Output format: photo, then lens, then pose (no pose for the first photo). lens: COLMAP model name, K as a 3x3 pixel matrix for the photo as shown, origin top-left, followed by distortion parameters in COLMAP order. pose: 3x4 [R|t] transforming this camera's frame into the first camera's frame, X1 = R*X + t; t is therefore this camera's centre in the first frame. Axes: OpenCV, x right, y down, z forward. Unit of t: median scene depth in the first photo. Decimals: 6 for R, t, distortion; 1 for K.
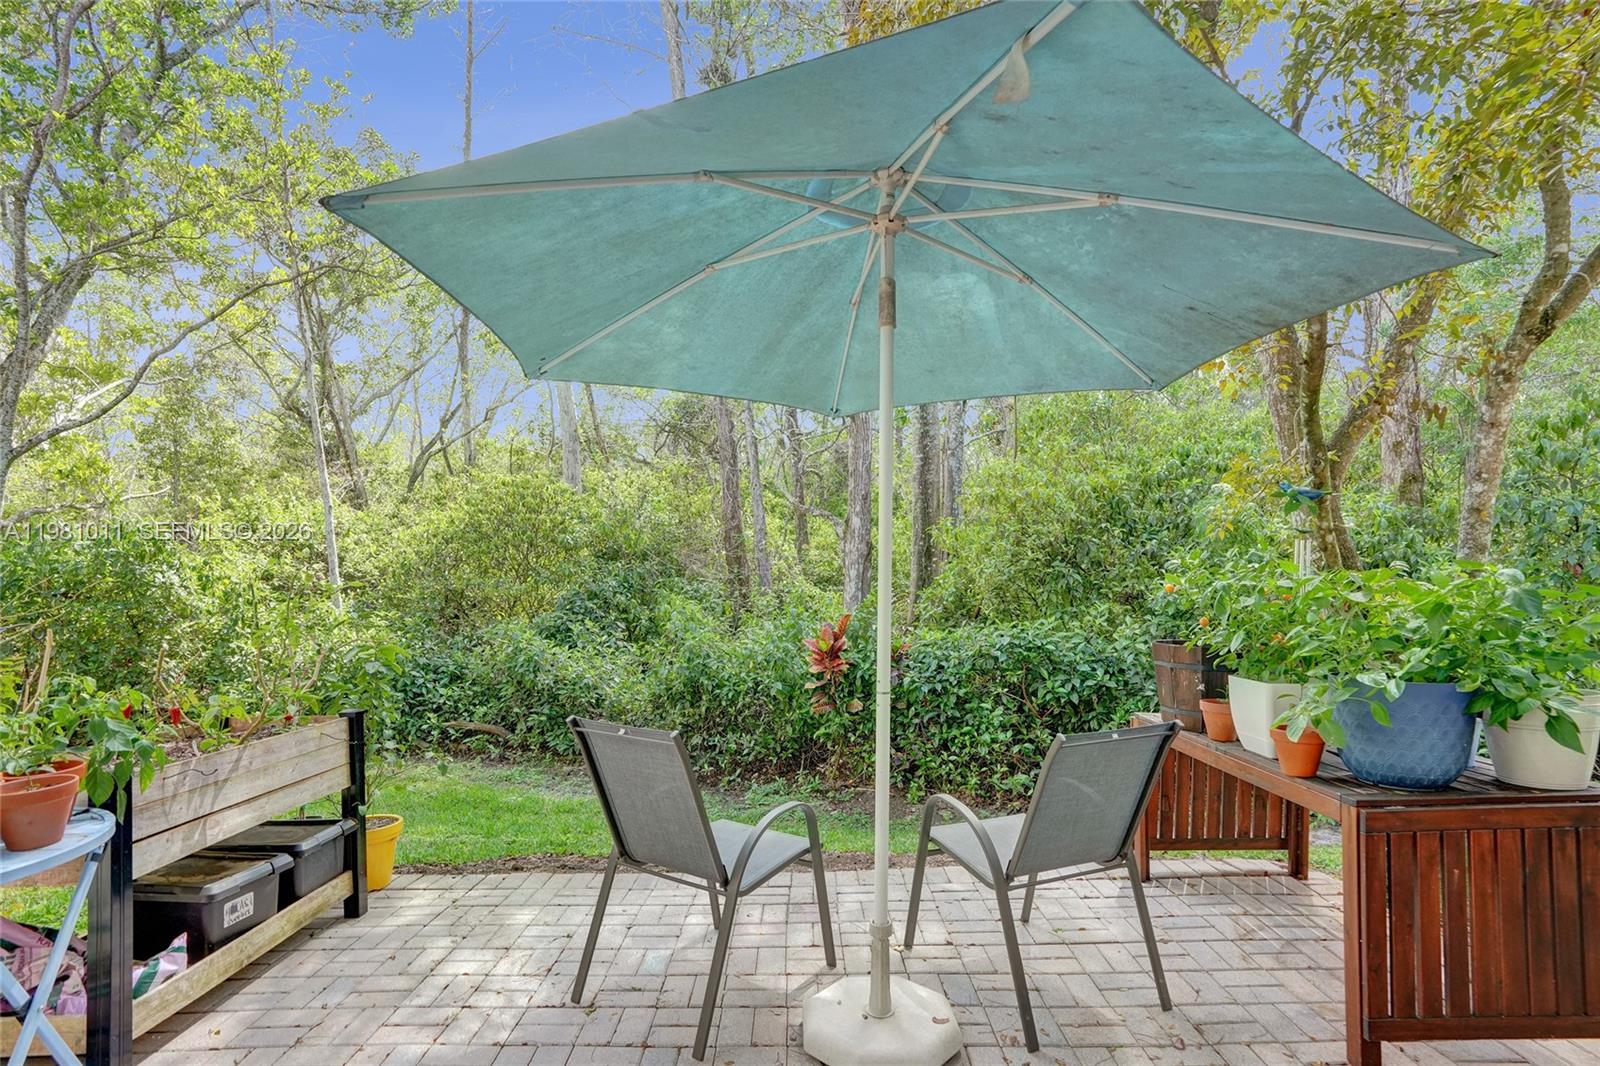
lens RADIAL K [[768.6, 0, 799.9], [0, 768.6, 549.4], [0, 0, 1]] dist [-0.055325, 0.031236]
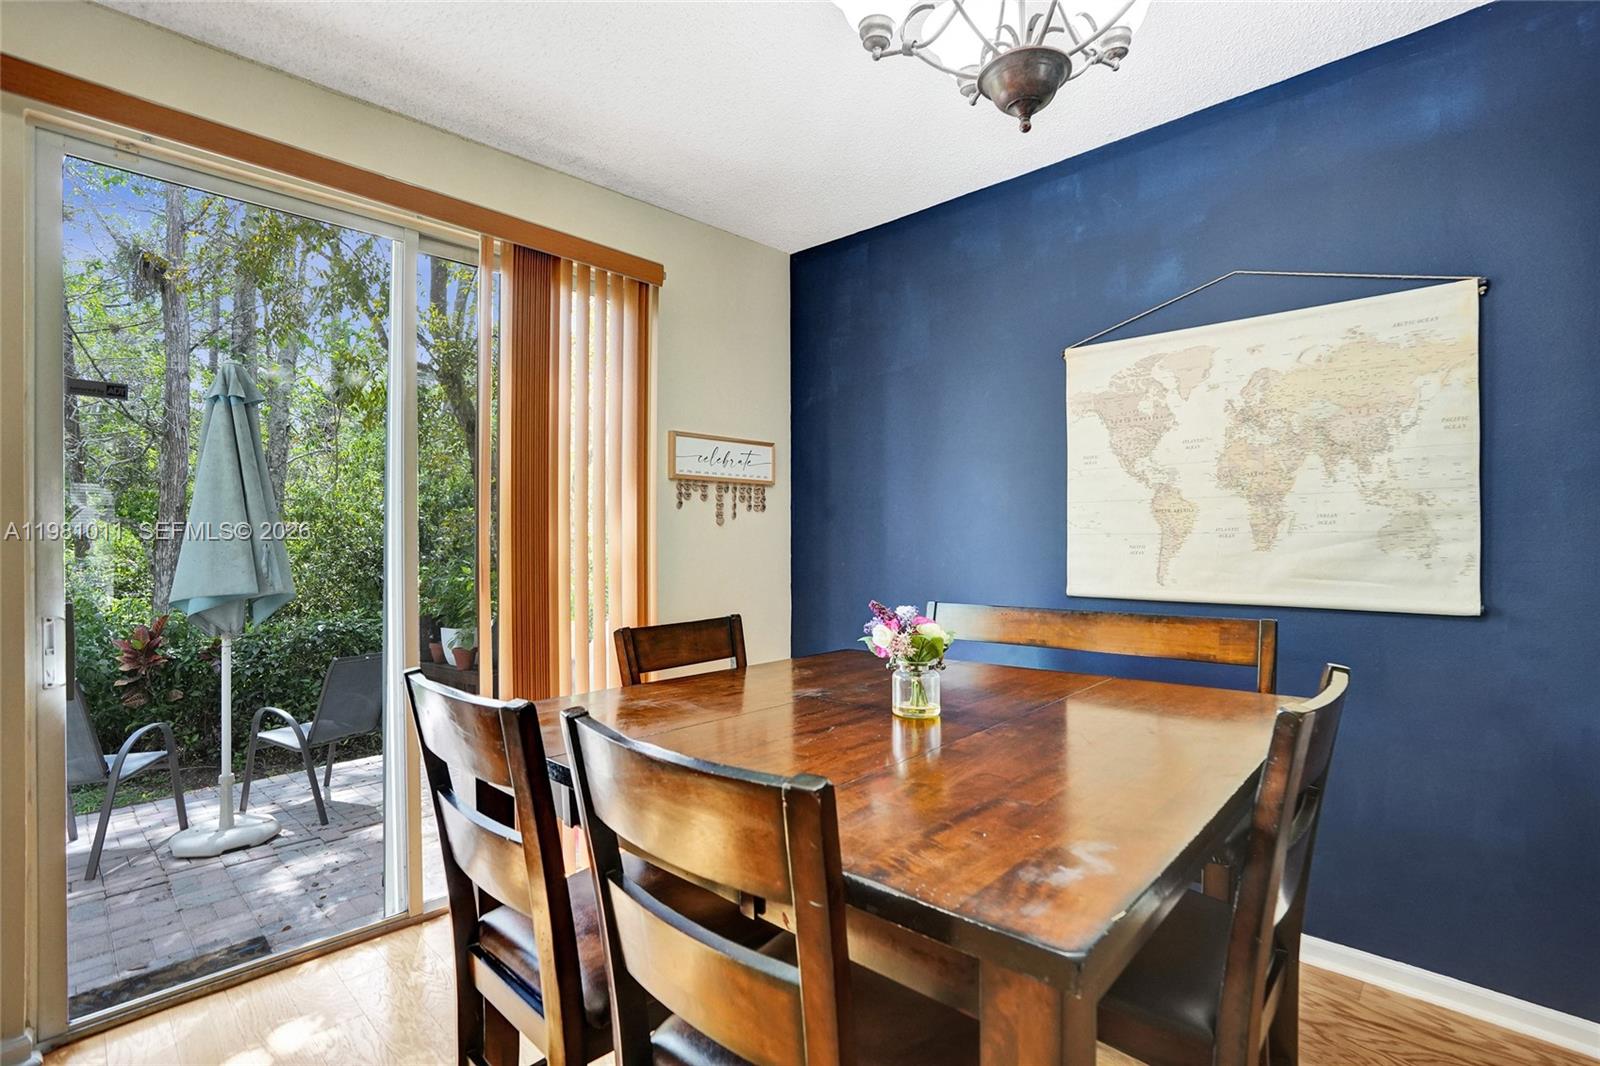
lens RADIAL K [[768.6, 0, 799.9], [0, 768.6, 549.4], [0, 0, 1]] dist [-0.055325, 0.031236]
pose [[0.693825, -0.000462, 0.720144, -0.085045], [-0.002022, 0.999995, 0.002590, -0.017580], [-0.720141, -0.003253, 0.693820, -0.439735]]
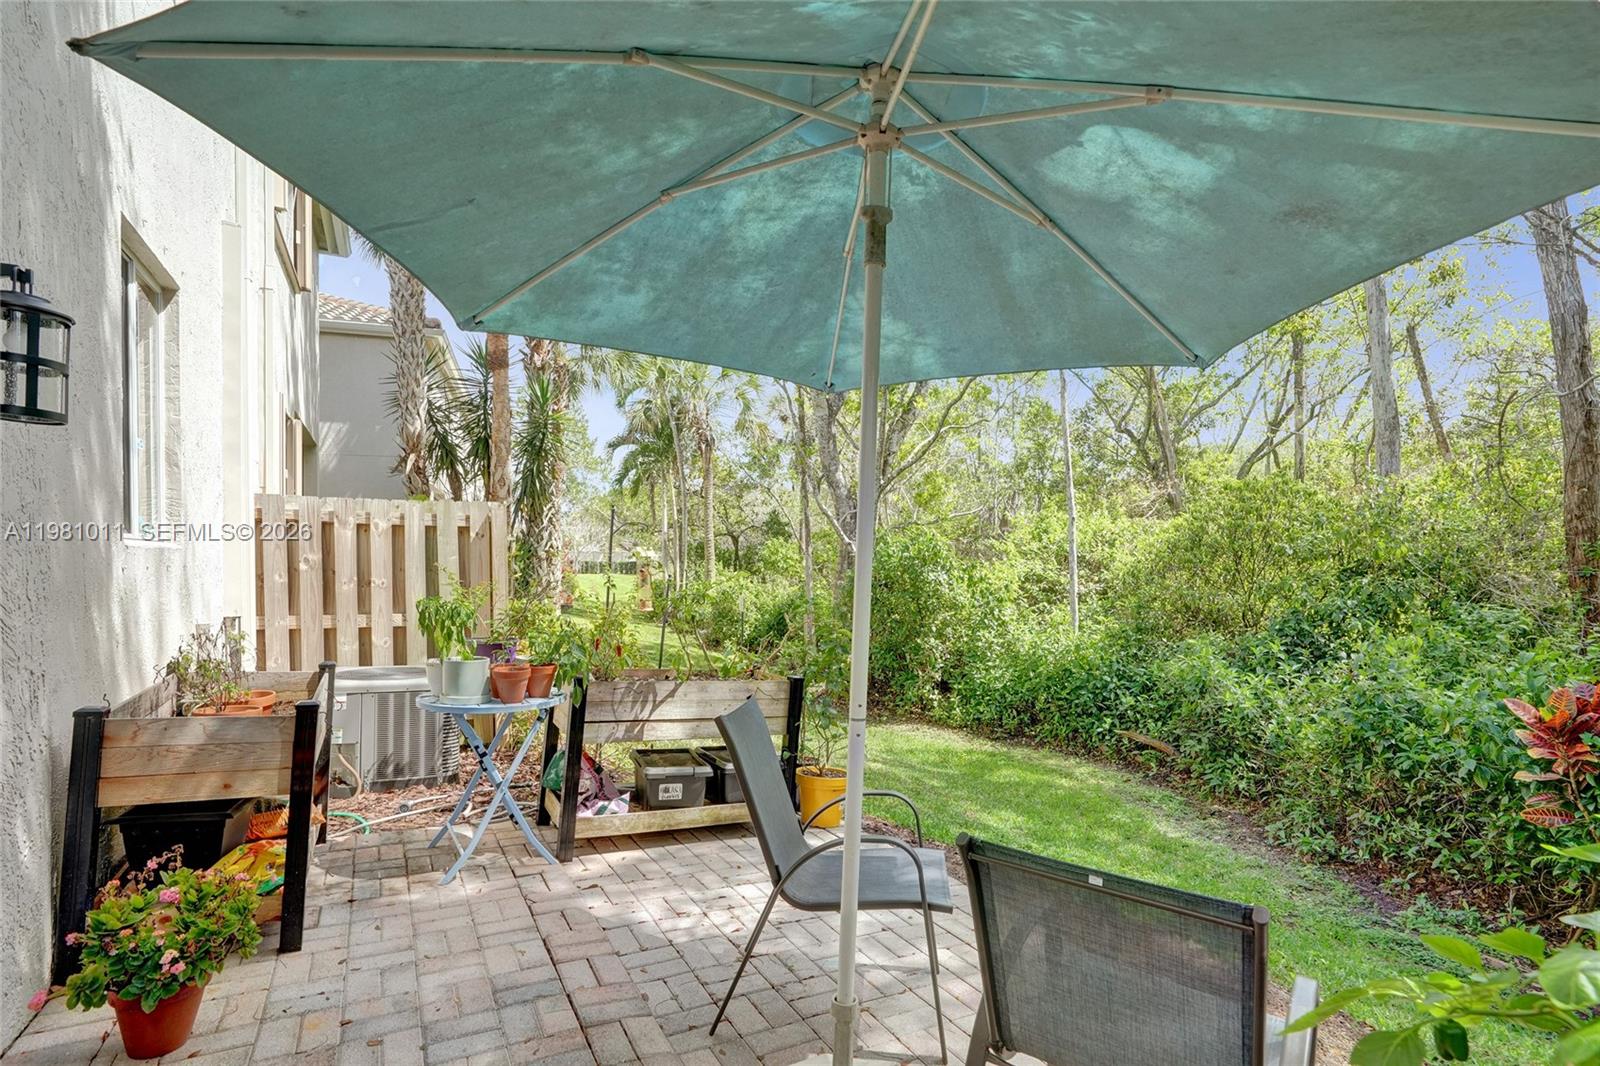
lens RADIAL K [[768.6, 0, 799.9], [0, 768.6, 549.4], [0, 0, 1]] dist [-0.055325, 0.031236]
pose [[0.501428, 0.003024, -0.865194, 0.248445], [-0.016869, 0.999838, -0.006282, 0.004569], [0.865035, 0.017745, 0.501398, 0.172764]]
